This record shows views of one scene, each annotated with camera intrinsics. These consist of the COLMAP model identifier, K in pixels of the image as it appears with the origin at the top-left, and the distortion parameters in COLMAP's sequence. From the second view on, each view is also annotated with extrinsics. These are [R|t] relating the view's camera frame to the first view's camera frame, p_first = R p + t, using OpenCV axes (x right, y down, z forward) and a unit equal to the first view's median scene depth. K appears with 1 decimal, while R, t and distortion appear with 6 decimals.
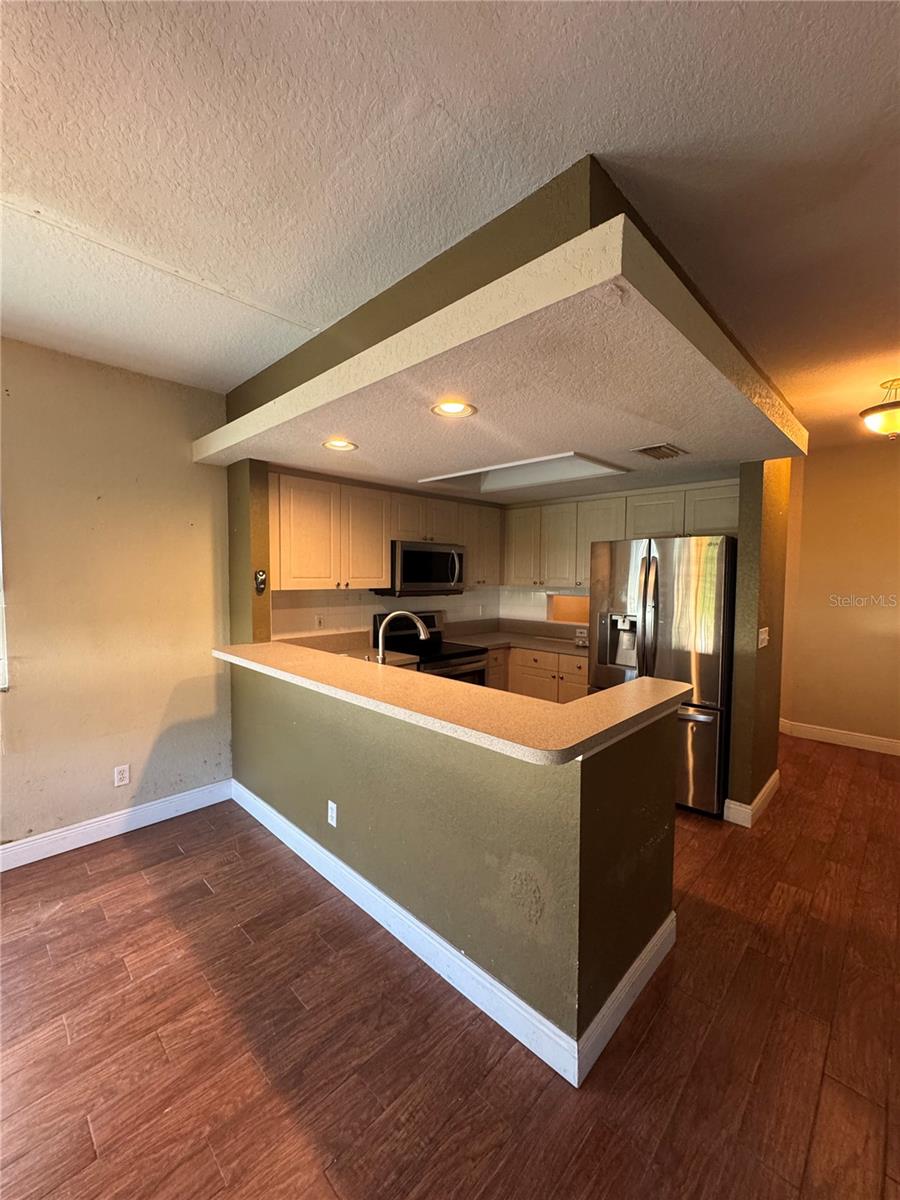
lens RADIAL K [[483.9, 0, 451.4], [0, 483.9, 601.9], [0, 0, 1]] dist [0.000750, 0.000703]
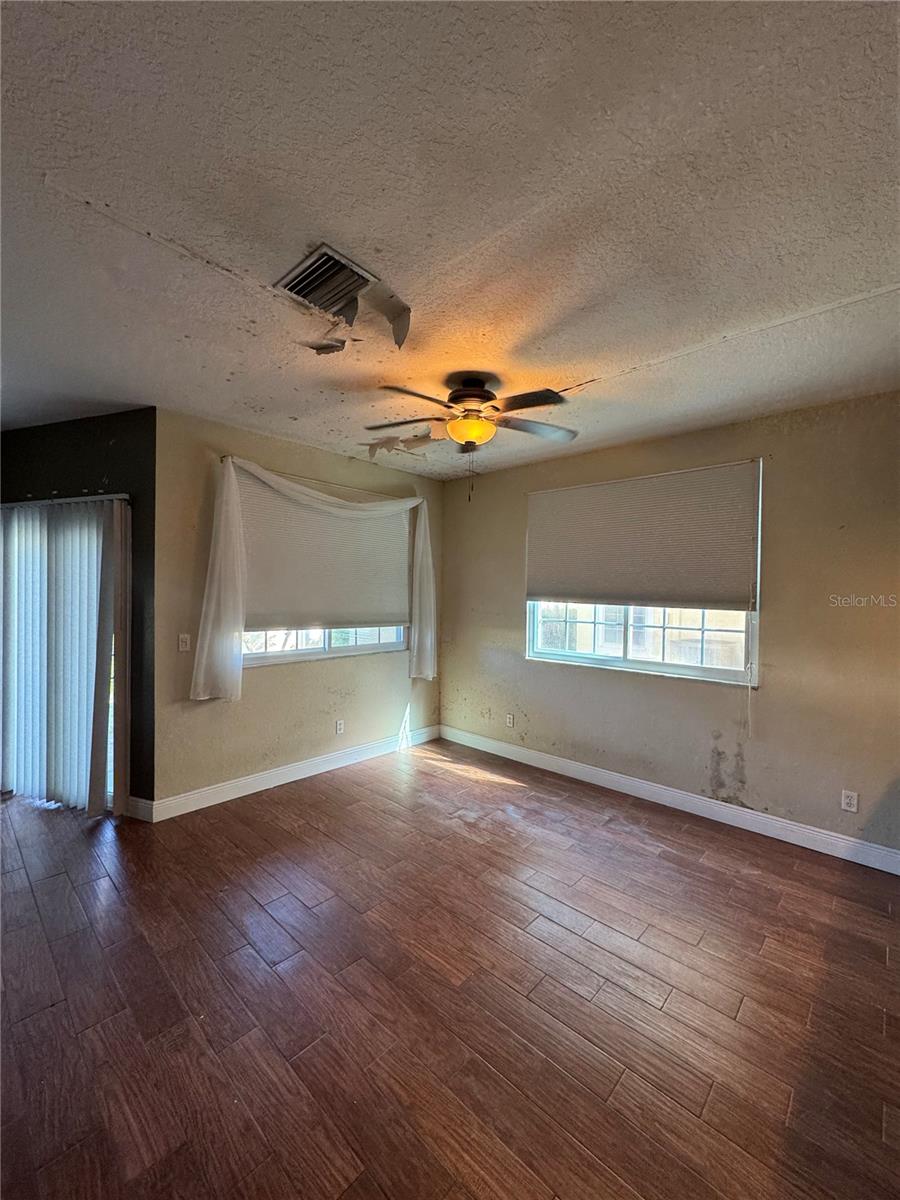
lens RADIAL K [[483.9, 0, 447.4], [0, 483.9, 598.9], [0, 0, 1]] dist [0.000750, 0.000703]
pose [[0.014144, 0.001037, -0.999899, 0.305585], [-0.072922, 0.997338, 0.000003, 0.003717], [0.997237, 0.072915, 0.014182, 0.130207]]
